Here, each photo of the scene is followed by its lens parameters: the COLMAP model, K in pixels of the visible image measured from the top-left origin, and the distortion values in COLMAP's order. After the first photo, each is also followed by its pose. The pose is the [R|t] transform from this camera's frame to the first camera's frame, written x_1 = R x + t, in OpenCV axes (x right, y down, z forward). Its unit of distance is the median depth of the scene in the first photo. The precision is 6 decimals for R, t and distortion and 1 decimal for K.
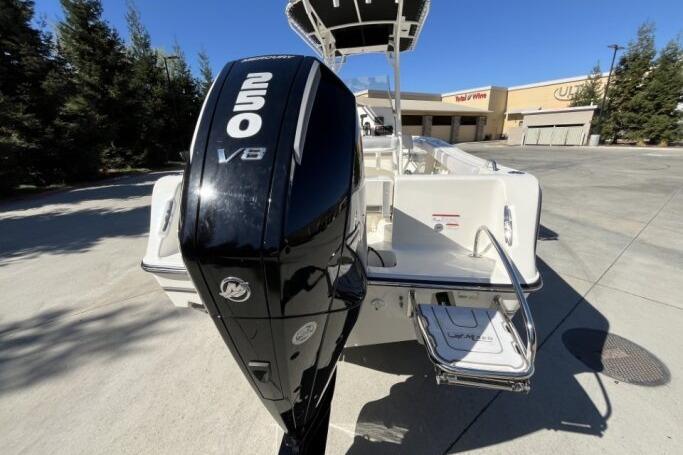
lens RADIAL K [[280.3, 0, 340.4], [0, 280.3, 226.0], [0, 0, 1]] dist [0.001066, -0.000264]
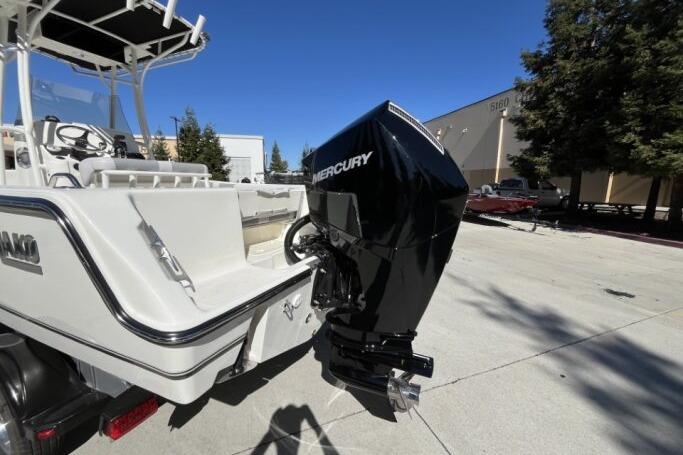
lens RADIAL K [[280.3, 0, 340.4], [0, 280.3, 226.0], [0, 0, 1]] dist [0.001066, -0.000264]
pose [[0.264003, -0.117659, 0.957319, -0.127200], [0.281163, 0.958813, 0.040306, -0.000377], [-0.922632, 0.258522, 0.286211, 0.057031]]
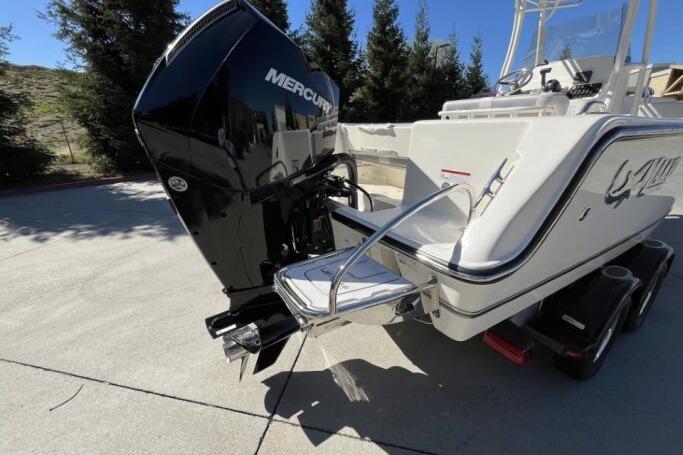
lens RADIAL K [[280.3, 0, 340.4], [0, 280.3, 226.0], [0, 0, 1]] dist [0.001066, -0.000264]
pose [[0.662375, 0.274462, -0.697086, 0.081758], [-0.250449, 0.958065, 0.139238, 0.008184], [0.706069, 0.082357, 0.703337, 0.028333]]
